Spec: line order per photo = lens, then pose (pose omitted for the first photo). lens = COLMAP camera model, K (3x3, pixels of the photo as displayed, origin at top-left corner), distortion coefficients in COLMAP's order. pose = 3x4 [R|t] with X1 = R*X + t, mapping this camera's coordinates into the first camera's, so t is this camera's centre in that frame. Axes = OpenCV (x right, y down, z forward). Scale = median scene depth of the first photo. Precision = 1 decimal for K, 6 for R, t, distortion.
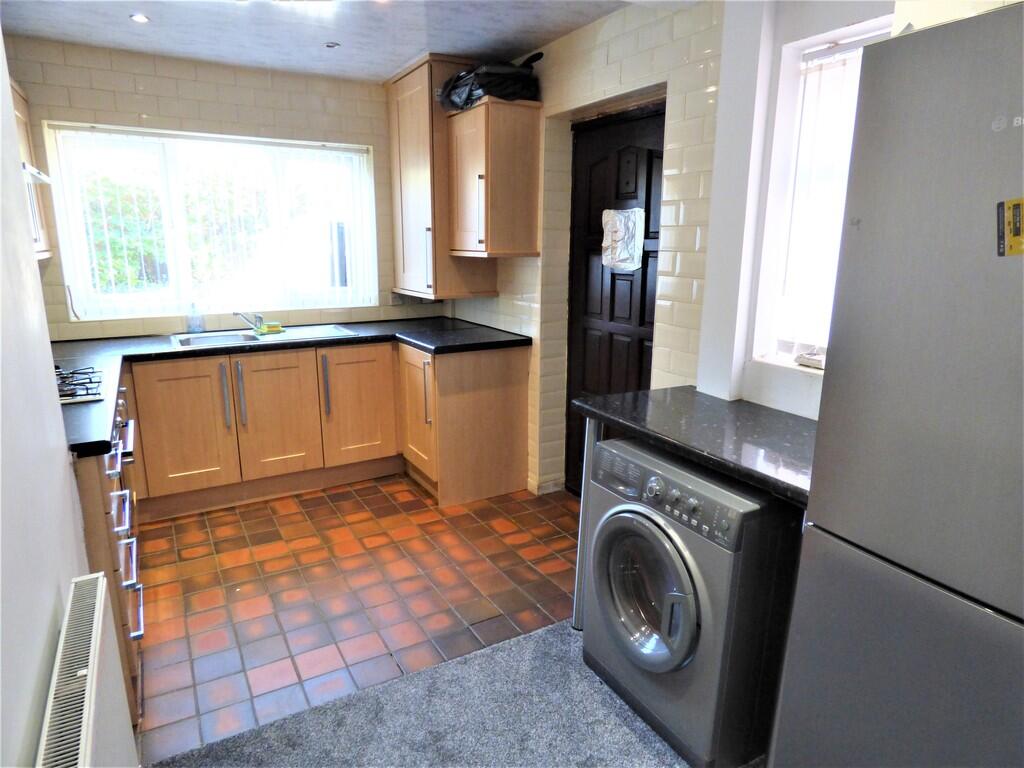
lens RADIAL K [[624.7, 0, 510.8], [0, 624.7, 385.5], [0, 0, 1]] dist [-0.022542, 0.000206]
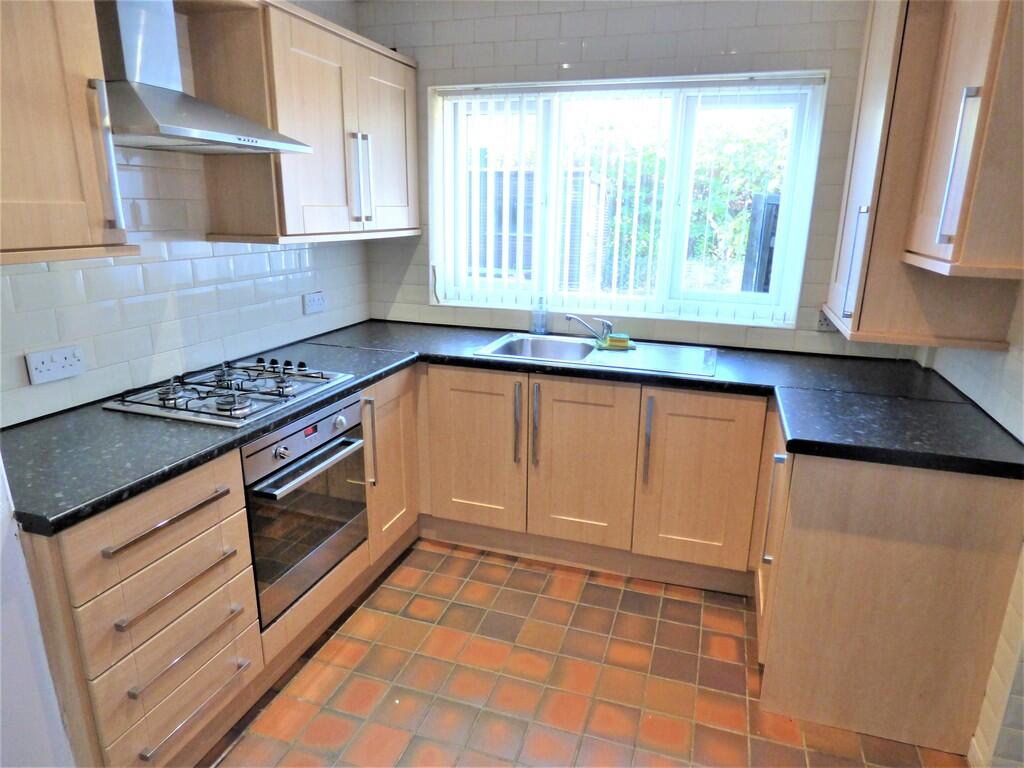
lens RADIAL K [[624.7, 0, 513.2], [0, 624.7, 382.6], [0, 0, 1]] dist [-0.022542, 0.000206]
pose [[0.660149, 0.205273, -0.722542, 0.083448], [-0.178411, 0.977256, 0.114632, -0.115952], [0.729639, 0.053235, 0.681757, 0.438726]]
